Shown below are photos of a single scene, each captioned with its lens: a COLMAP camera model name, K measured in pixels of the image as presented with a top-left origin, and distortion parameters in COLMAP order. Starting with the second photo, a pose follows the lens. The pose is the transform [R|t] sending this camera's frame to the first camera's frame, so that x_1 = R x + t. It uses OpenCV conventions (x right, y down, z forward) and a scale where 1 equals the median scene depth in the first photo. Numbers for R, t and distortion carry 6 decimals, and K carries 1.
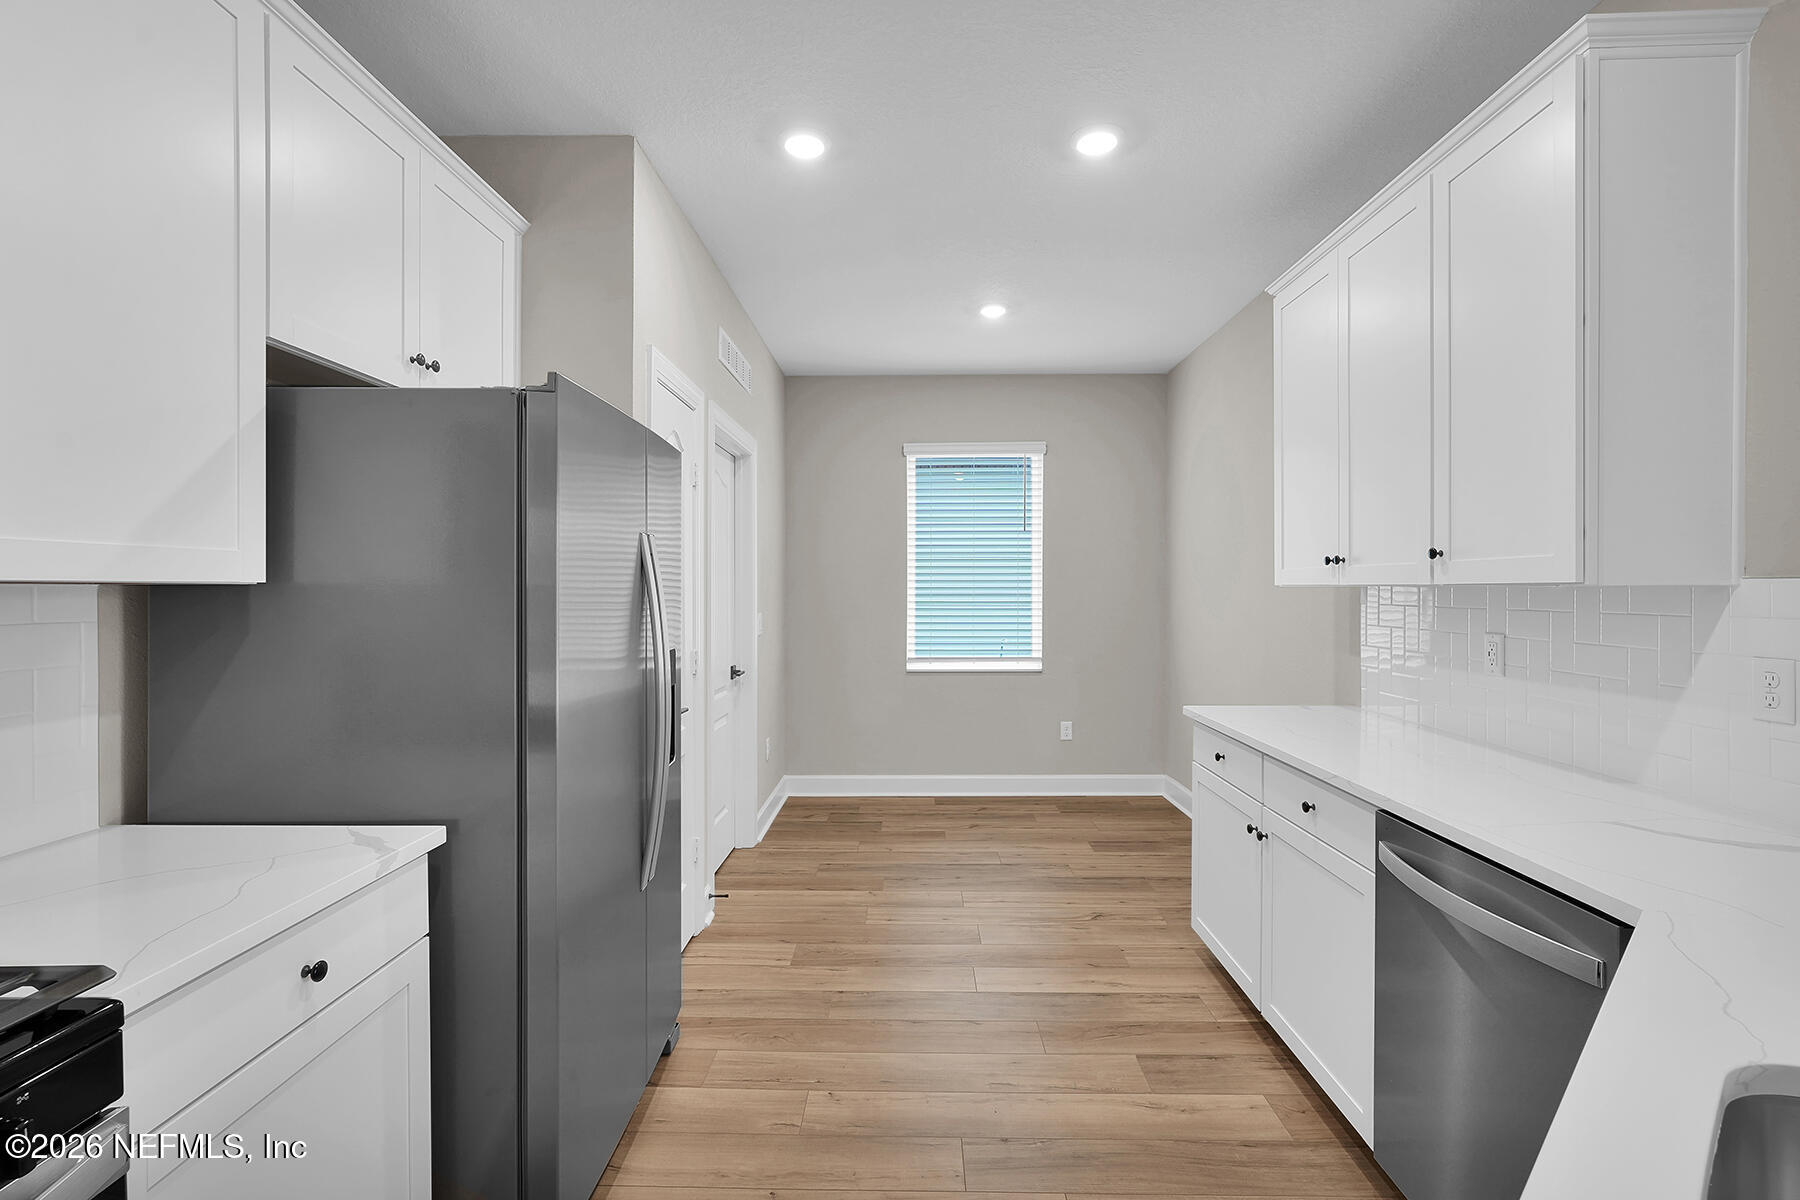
lens RADIAL K [[809.8, 0, 904.4], [0, 809.8, 587.4], [0, 0, 1]] dist [-0.011525, 0.000034]
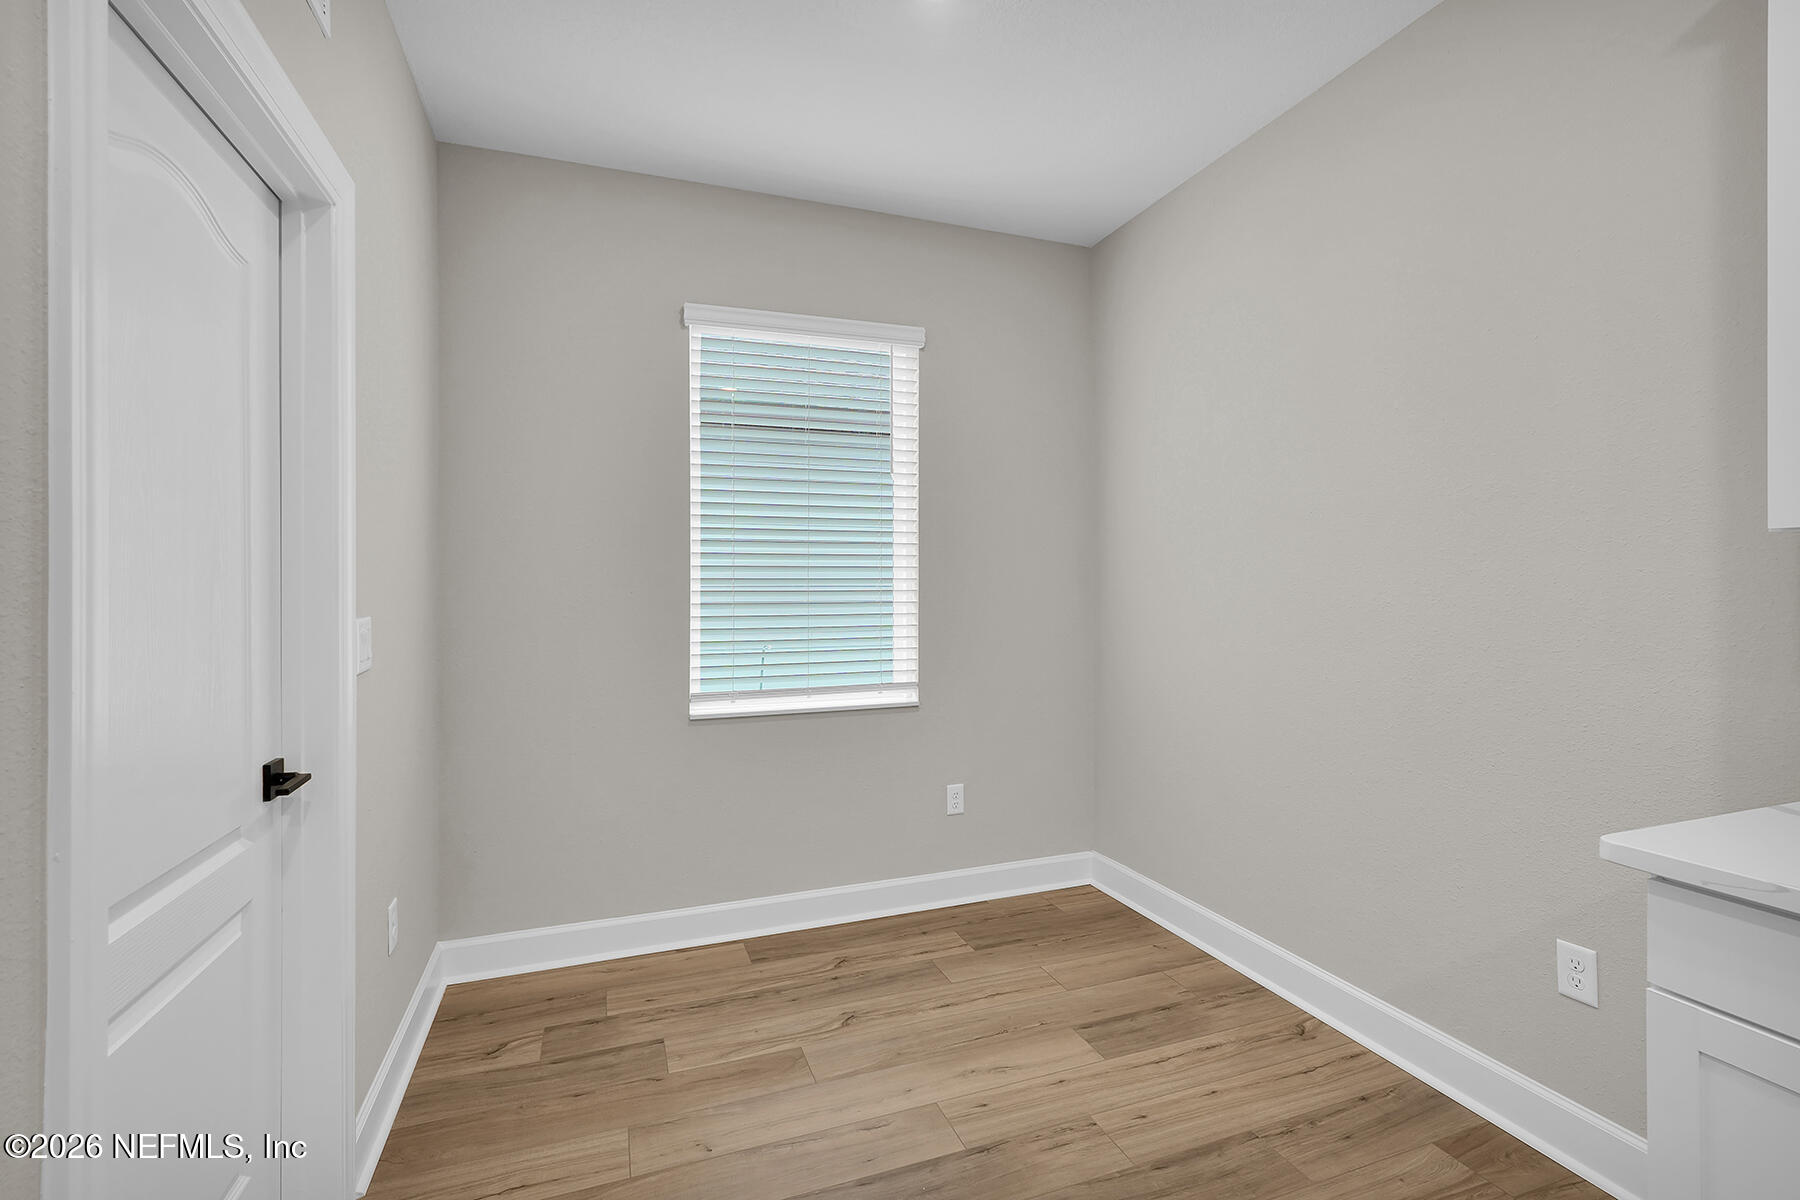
lens RADIAL K [[809.8, 0, 904.4], [0, 809.8, 587.4], [0, 0, 1]] dist [-0.011525, 0.000034]
pose [[0.932340, -0.002686, 0.361573, -0.065018], [0.001885, 0.999995, 0.002569, 0.014593], [-0.361578, -0.001713, 0.932340, 0.474200]]
